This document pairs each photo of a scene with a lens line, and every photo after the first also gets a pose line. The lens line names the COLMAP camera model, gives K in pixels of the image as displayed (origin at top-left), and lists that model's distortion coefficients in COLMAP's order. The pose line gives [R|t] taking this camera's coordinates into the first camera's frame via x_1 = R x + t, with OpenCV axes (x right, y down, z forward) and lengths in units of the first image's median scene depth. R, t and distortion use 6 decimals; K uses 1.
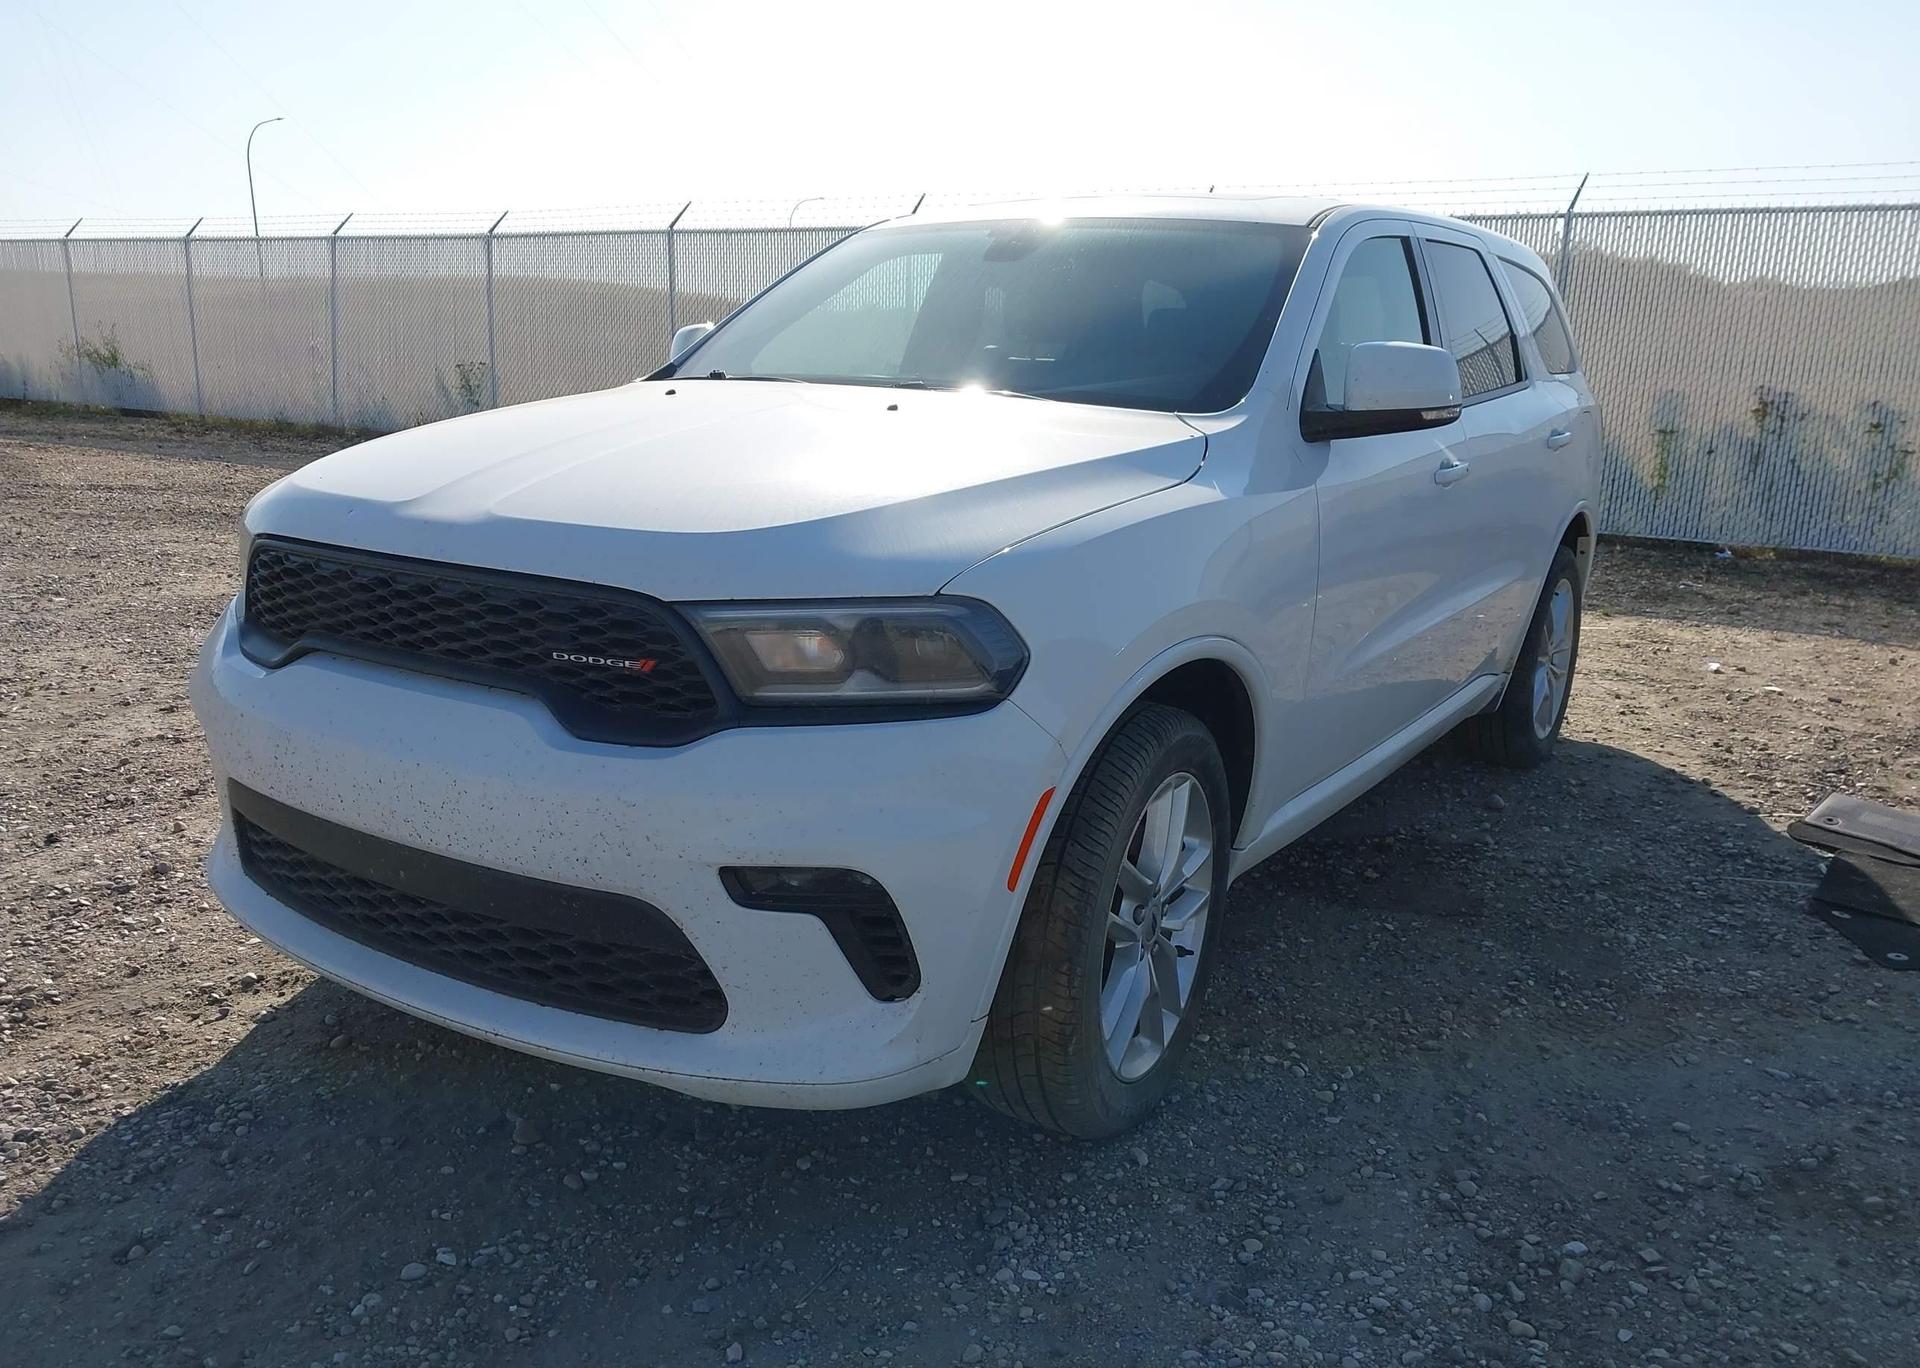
lens RADIAL K [[1517.3, 0, 997.9], [0, 1517.3, 793.8], [0, 0, 1]] dist [0.079706, -0.106952]
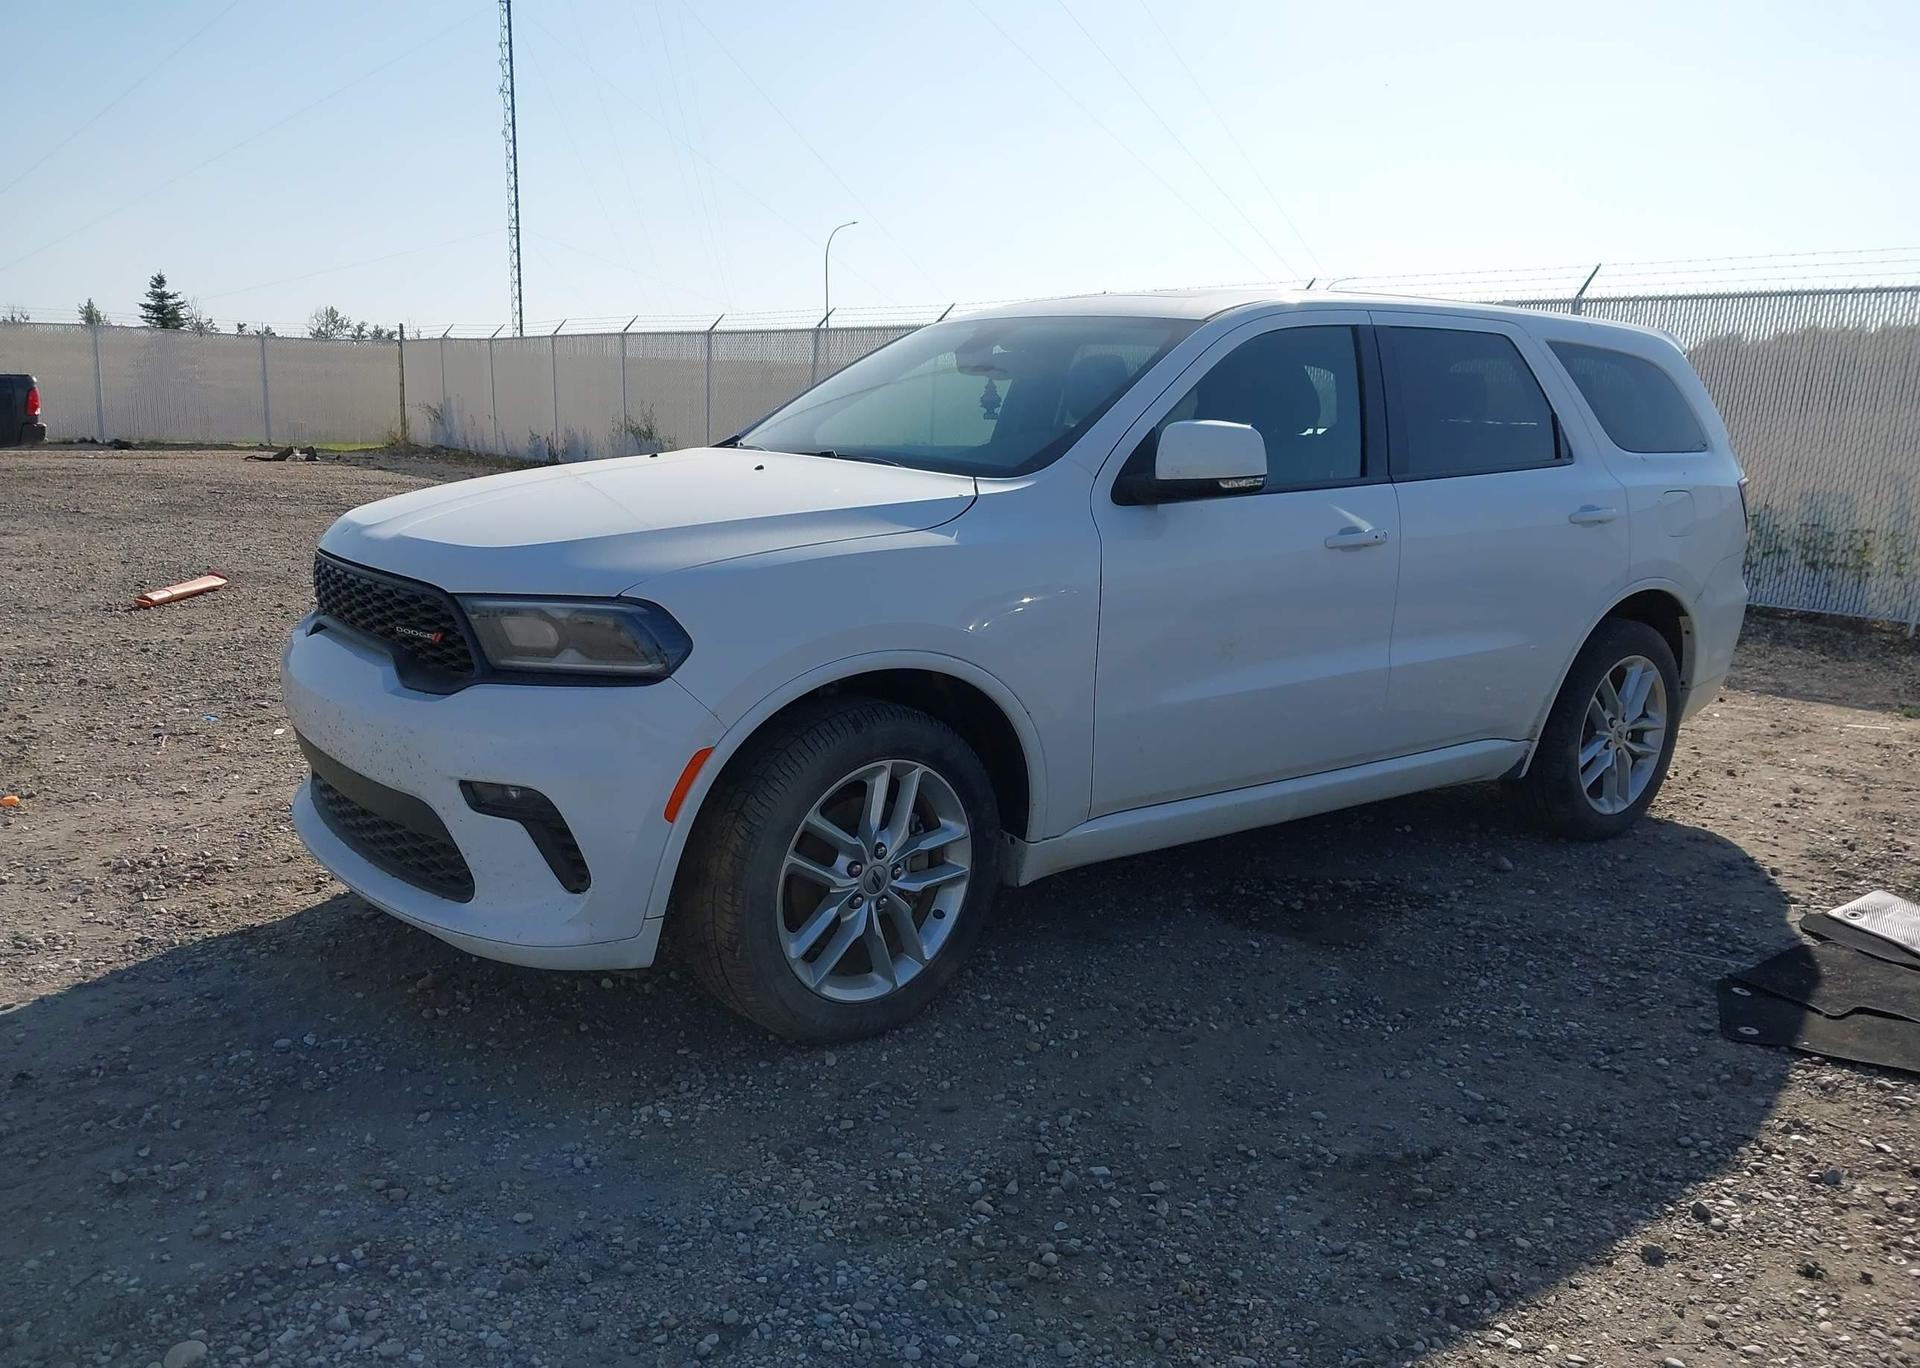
lens RADIAL K [[1511.6, 0, 966.5], [0, 1511.6, 793.9], [0, 0, 1]] dist [0.073892, -0.111268]
pose [[0.942977, 0.083962, -0.322094, 0.618988], [-0.098555, 0.994702, -0.029242, 0.048238], [0.317932, 0.059318, 0.946256, -0.166248]]
